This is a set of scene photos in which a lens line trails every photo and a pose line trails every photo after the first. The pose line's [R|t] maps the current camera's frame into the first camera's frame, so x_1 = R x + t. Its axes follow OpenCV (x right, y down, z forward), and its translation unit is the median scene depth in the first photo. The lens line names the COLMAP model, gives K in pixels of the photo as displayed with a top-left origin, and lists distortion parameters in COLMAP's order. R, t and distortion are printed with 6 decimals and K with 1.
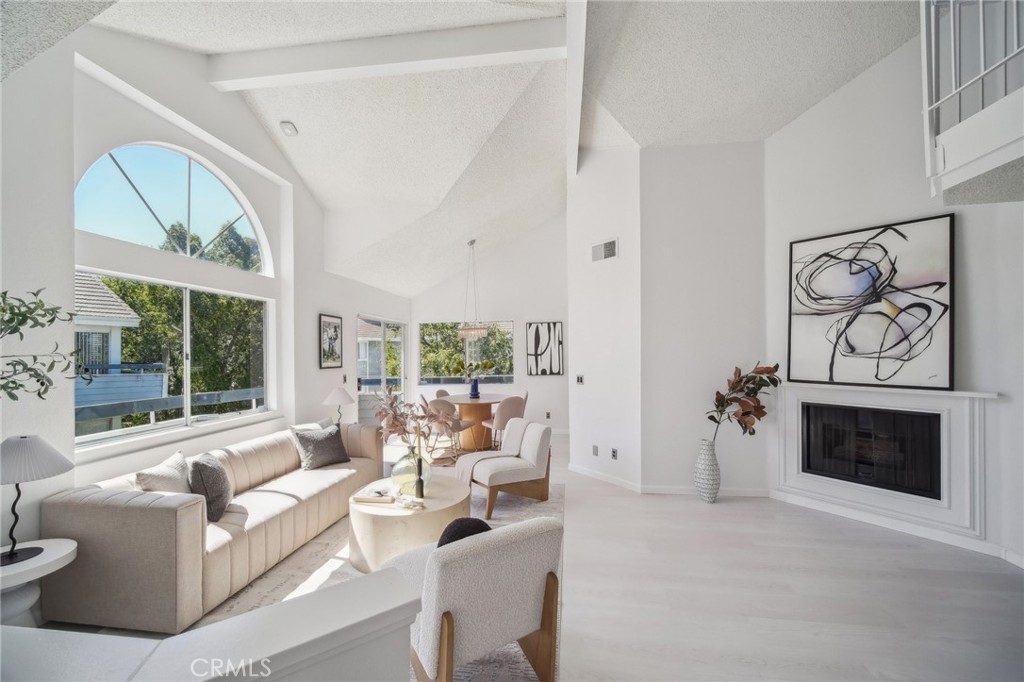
lens RADIAL K [[404.9, 0, 513.3], [0, 404.9, 350.2], [0, 0, 1]] dist [-0.001572, -0.000120]
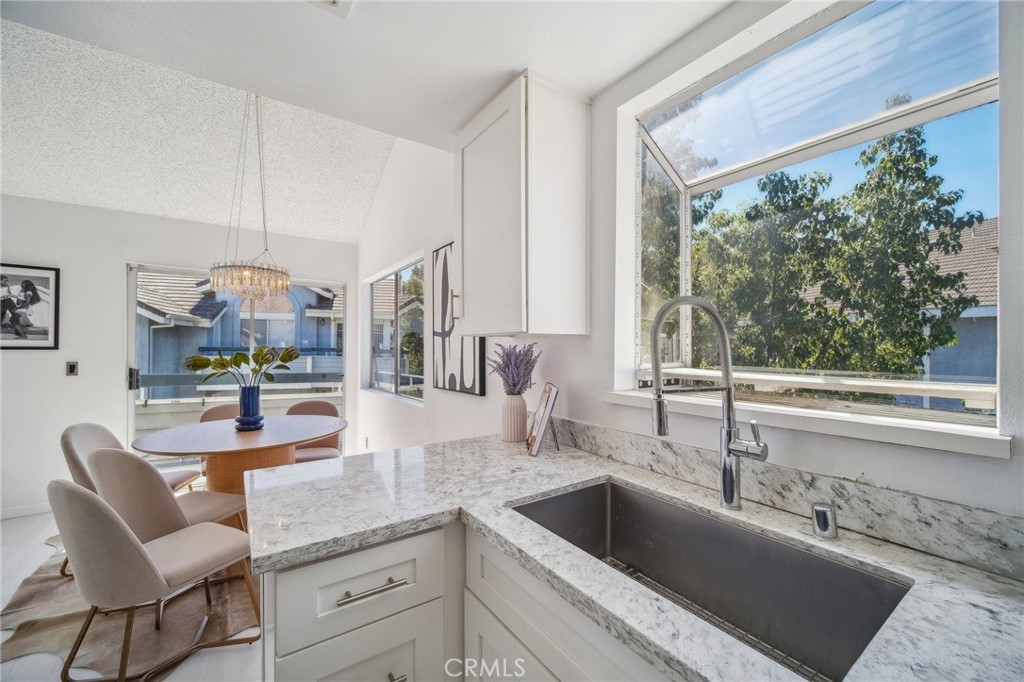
lens RADIAL K [[407.4, 0, 514.8], [0, 407.4, 342.4], [0, 0, 1]] dist [-0.000824, 0.000253]
pose [[0.672094, 0.006124, -0.740440, 0.371609], [-0.009004, 0.999959, 0.000098, 0.018733], [0.740411, 0.006601, 0.672122, 0.808915]]
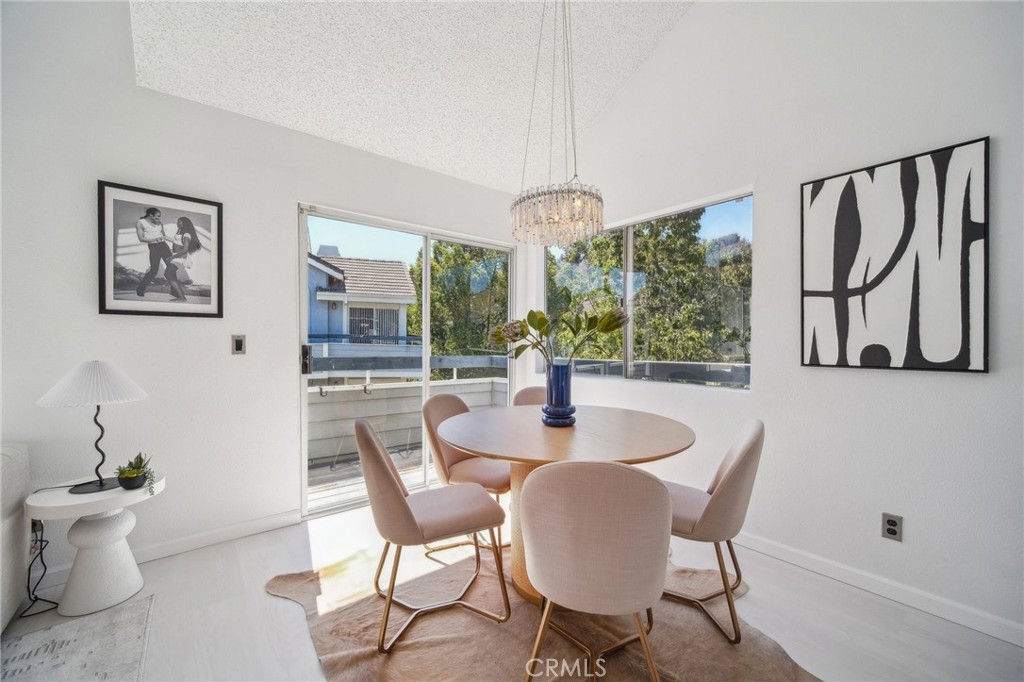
lens RADIAL K [[409.9, 0, 516.2], [0, 409.9, 344.8], [0, 0, 1]] dist [-0.001295, -0.000233]
pose [[0.731799, 0.027102, -0.680982, 0.085775], [-0.010852, 0.999546, 0.028119, 0.041411], [0.681434, -0.013188, 0.731760, 0.656168]]
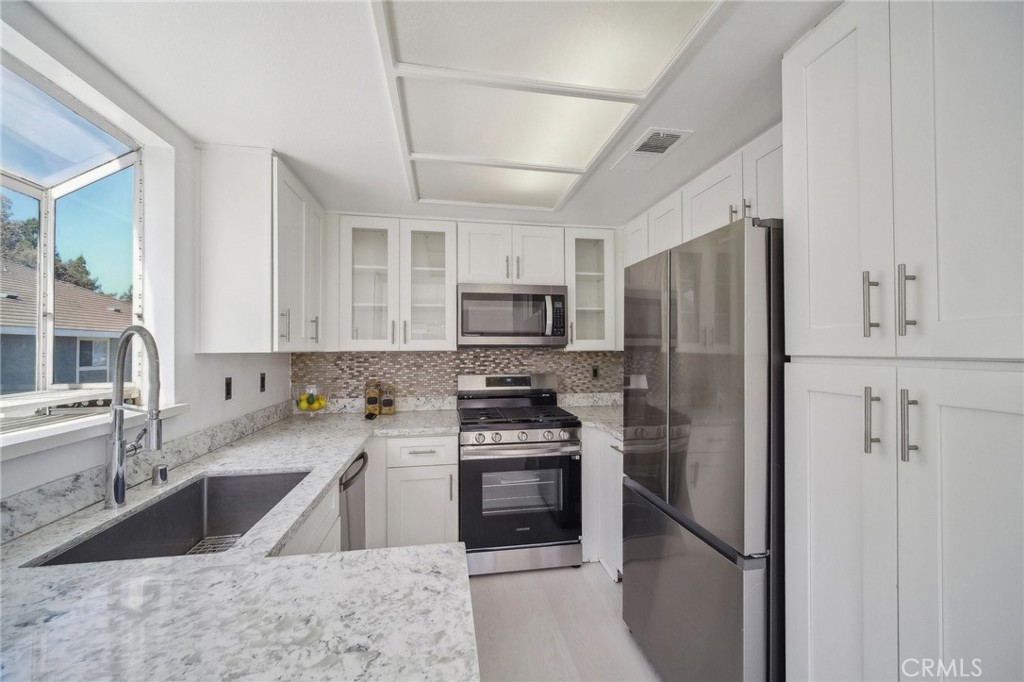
lens RADIAL K [[409.9, 0, 516.2], [0, 409.9, 344.8], [0, 0, 1]] dist [-0.001295, -0.000233]
pose [[-0.301269, 0.019329, 0.953343, 0.094652], [0.006492, 0.999813, -0.018220, 0.013176], [-0.953517, 0.000700, -0.301338, 0.857349]]
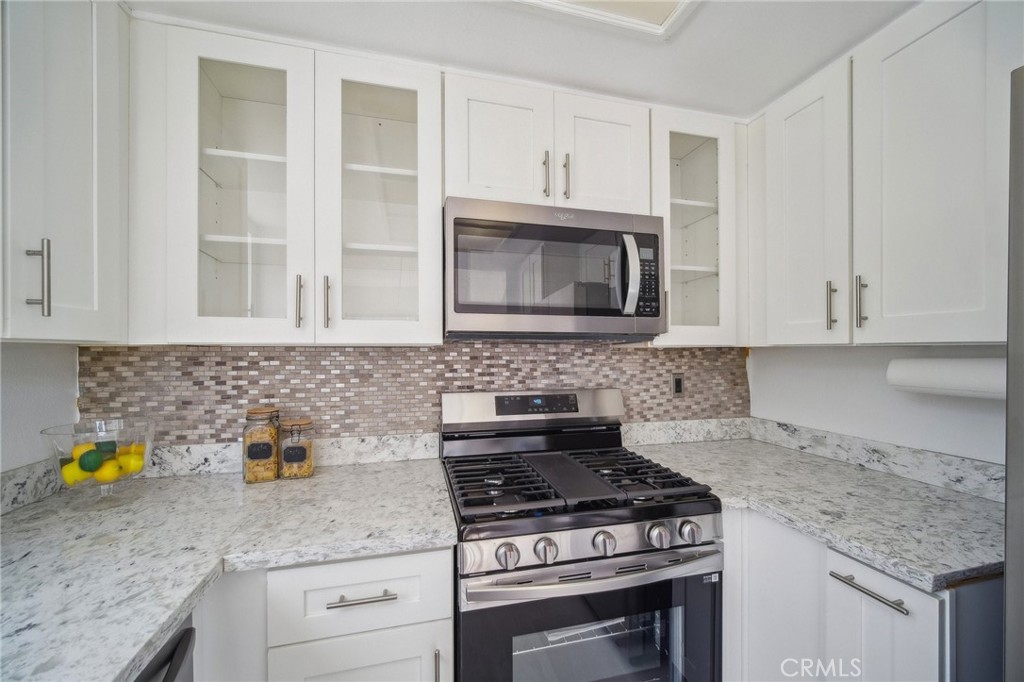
lens RADIAL K [[407.9, 0, 511.8], [0, 407.9, 352.2], [0, 0, 1]] dist [-0.002044, -0.000175]
pose [[-0.371440, 0.006155, 0.928437, 0.308042], [0.005040, 0.999977, -0.004613, 0.015776], [-0.928443, 0.002966, -0.371462, 0.832410]]
